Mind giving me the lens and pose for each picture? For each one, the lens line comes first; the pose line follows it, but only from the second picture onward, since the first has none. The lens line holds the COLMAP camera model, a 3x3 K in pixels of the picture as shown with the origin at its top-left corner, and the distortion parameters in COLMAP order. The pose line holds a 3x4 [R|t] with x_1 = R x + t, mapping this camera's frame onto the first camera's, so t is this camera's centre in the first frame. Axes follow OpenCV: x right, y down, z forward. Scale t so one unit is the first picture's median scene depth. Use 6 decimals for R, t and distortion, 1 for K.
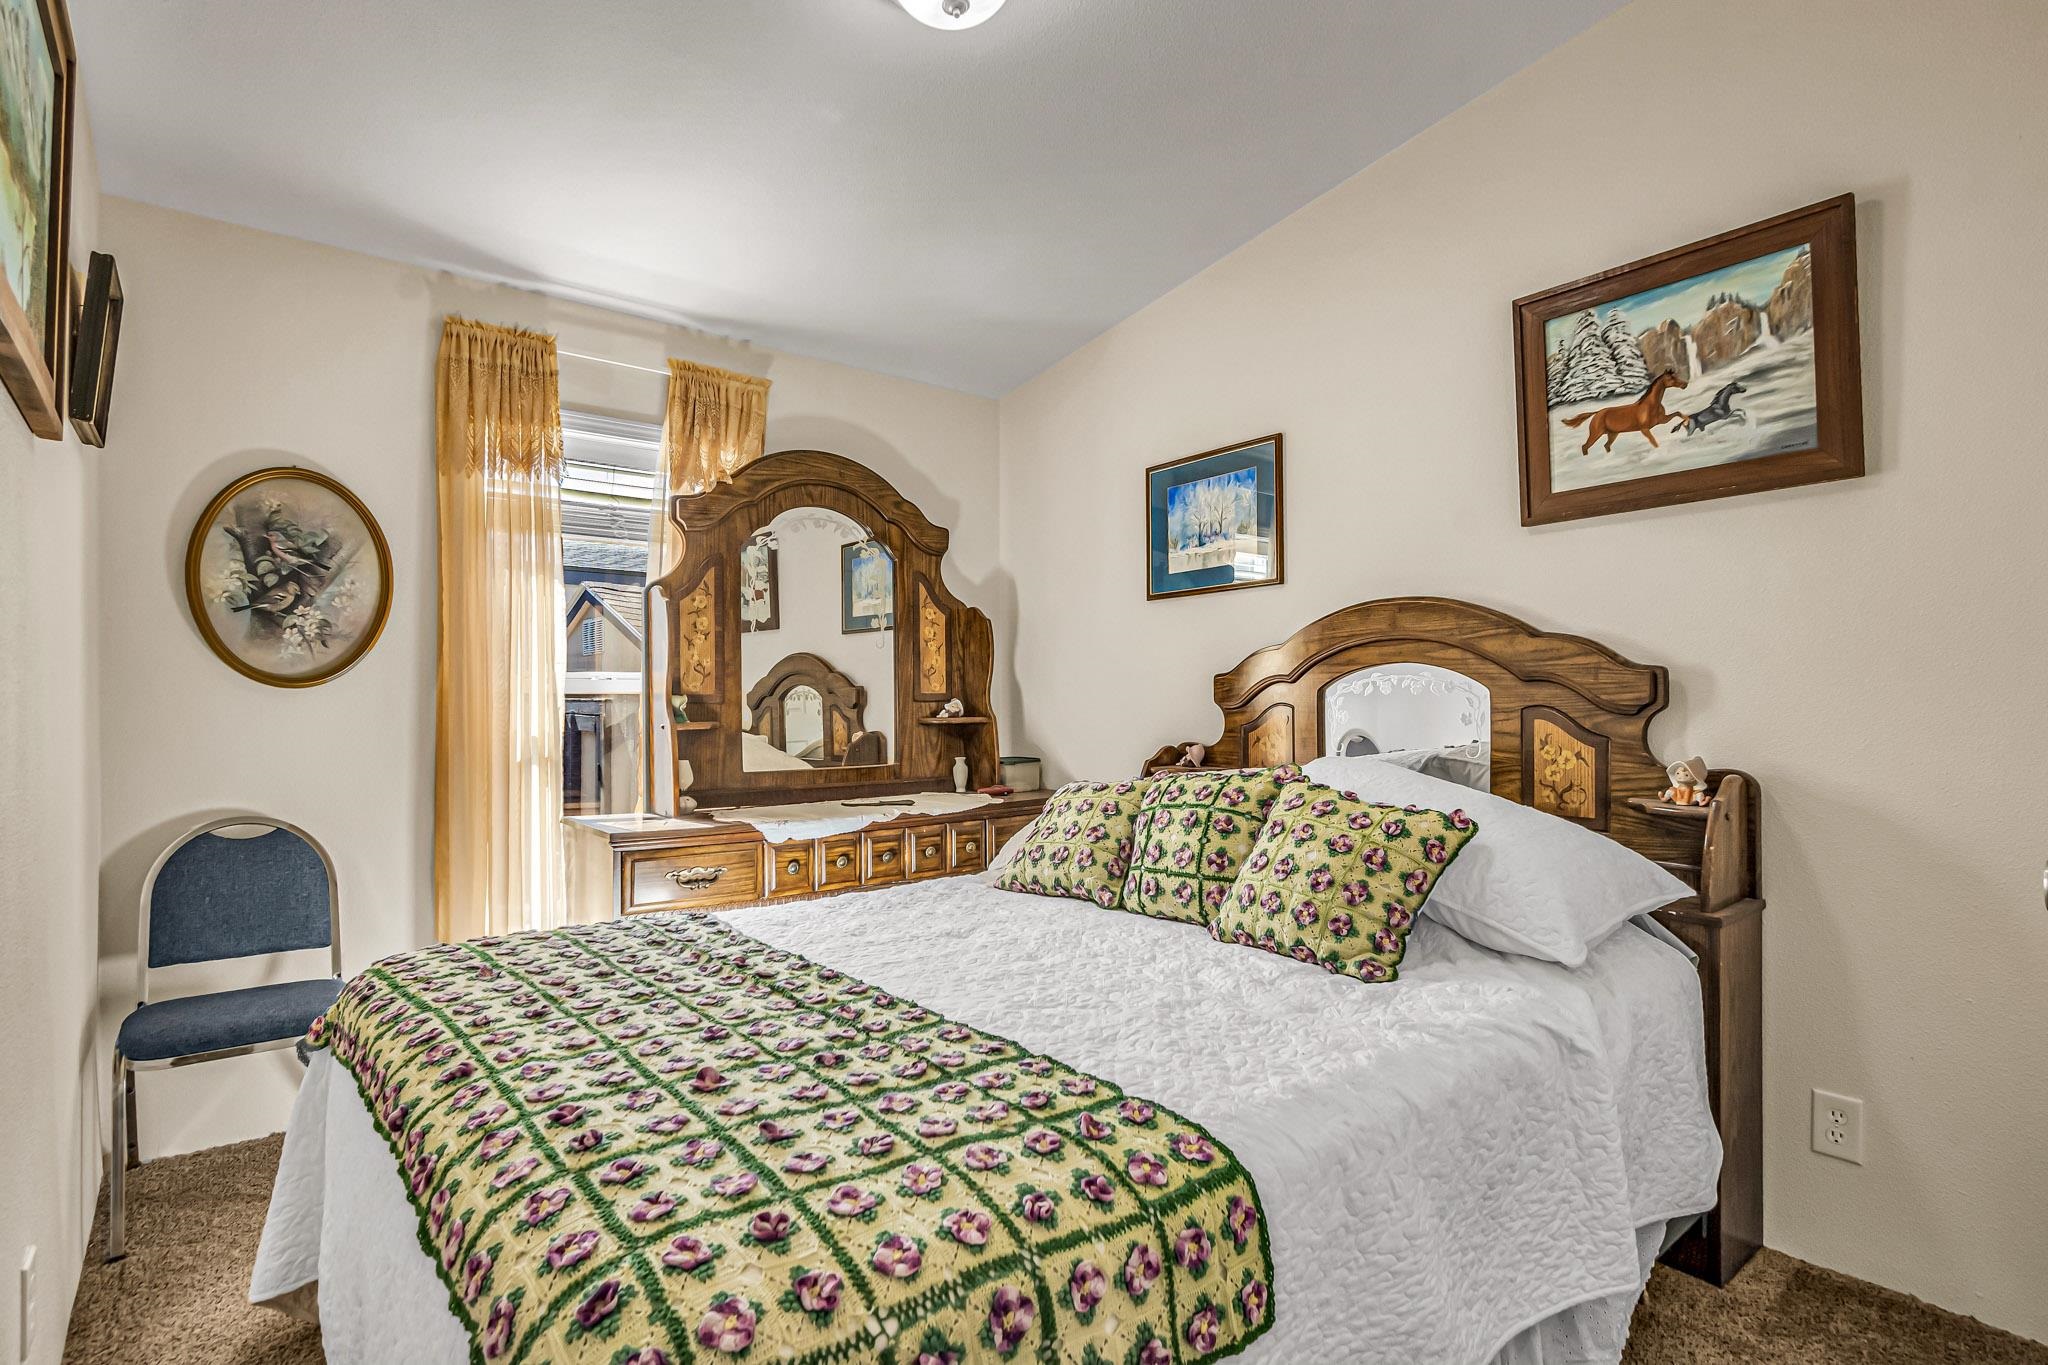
lens RADIAL K [[1032.1, 0, 1020.6], [0, 1032.1, 682.5], [0, 0, 1]] dist [-0.006469, -0.000724]
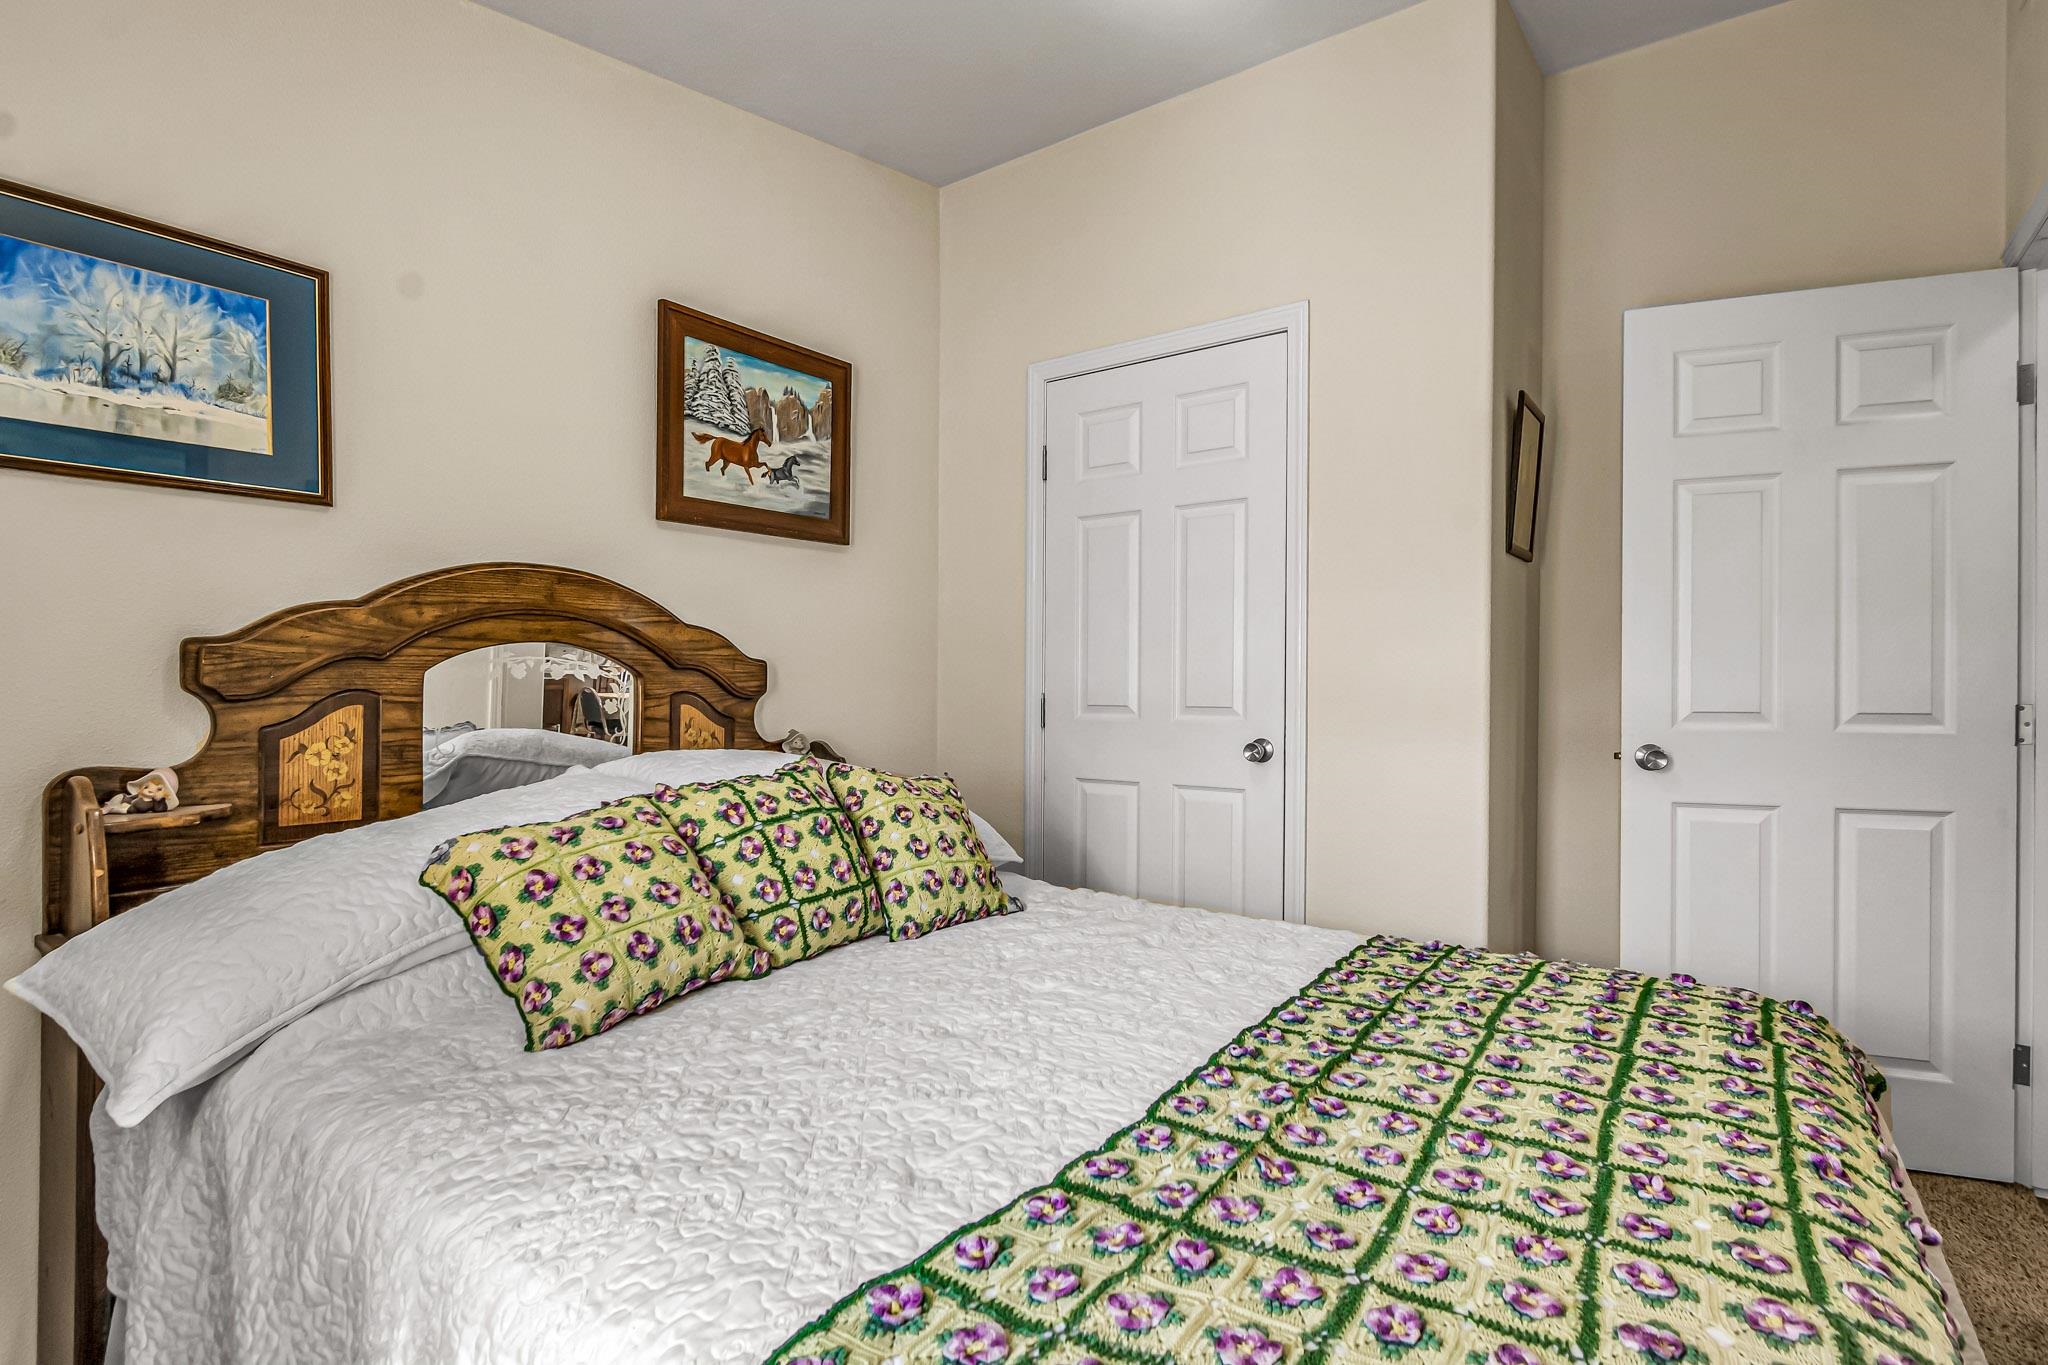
lens RADIAL K [[979.9, 0, 1021.9], [0, 979.9, 687.9], [0, 0, 1]] dist [0.003428, -0.003359]
pose [[-0.267013, -0.000956, 0.963692, -0.605881], [-0.019805, 0.999794, -0.004495, 0.016842], [-0.963489, -0.020286, -0.266977, 0.977768]]
